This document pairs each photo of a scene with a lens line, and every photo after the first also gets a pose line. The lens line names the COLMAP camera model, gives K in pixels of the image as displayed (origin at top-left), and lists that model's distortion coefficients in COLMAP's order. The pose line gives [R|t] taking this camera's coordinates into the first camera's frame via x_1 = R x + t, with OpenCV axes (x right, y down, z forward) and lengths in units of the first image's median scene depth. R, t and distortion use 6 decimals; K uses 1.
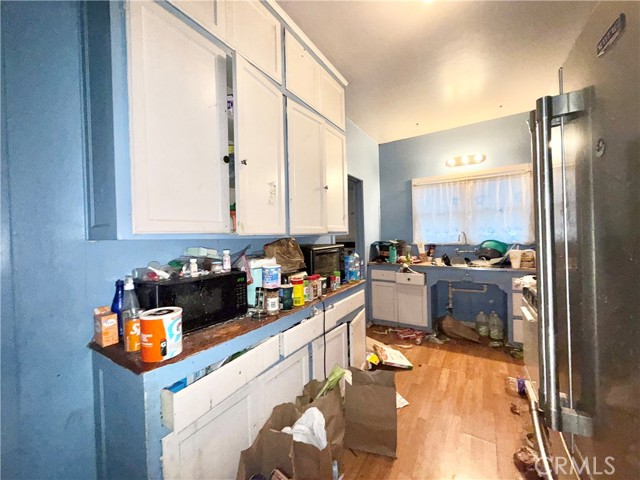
lens RADIAL K [[255.2, 0, 320.0], [0, 255.2, 240.0], [0, 0, 1]] dist [0.002920, 0.000092]
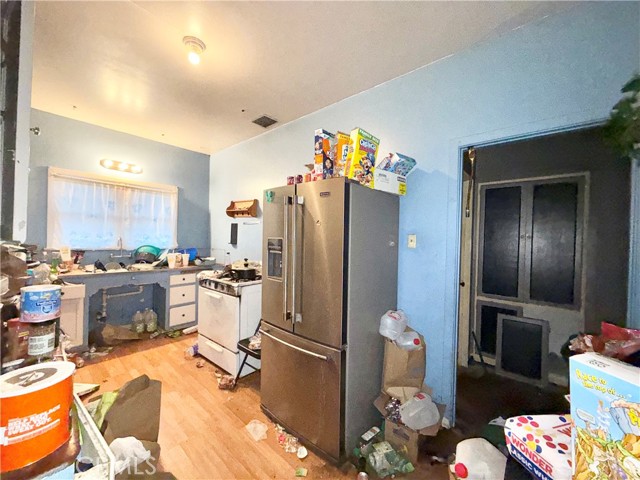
lens RADIAL K [[253.0, 0, 320.0], [0, 253.0, 240.0], [0, 0, 1]] dist [-0.001620, -0.000150]
pose [[0.152539, 0.027974, 0.987901, -0.315311], [-0.016265, 0.999535, -0.025792, -0.007481], [-0.988164, -0.012134, 0.152923, 0.072309]]
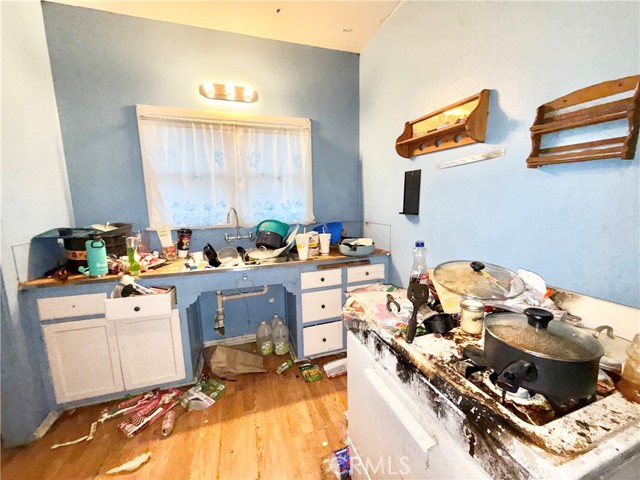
lens RADIAL K [[253.0, 0, 320.0], [0, 253.0, 240.0], [0, 0, 1]] dist [-0.001620, -0.000150]
pose [[0.645419, -0.096312, 0.757732, 0.219558], [0.011234, 0.993108, 0.116661, -0.024390], [-0.763746, -0.066783, 0.642053, 0.435919]]
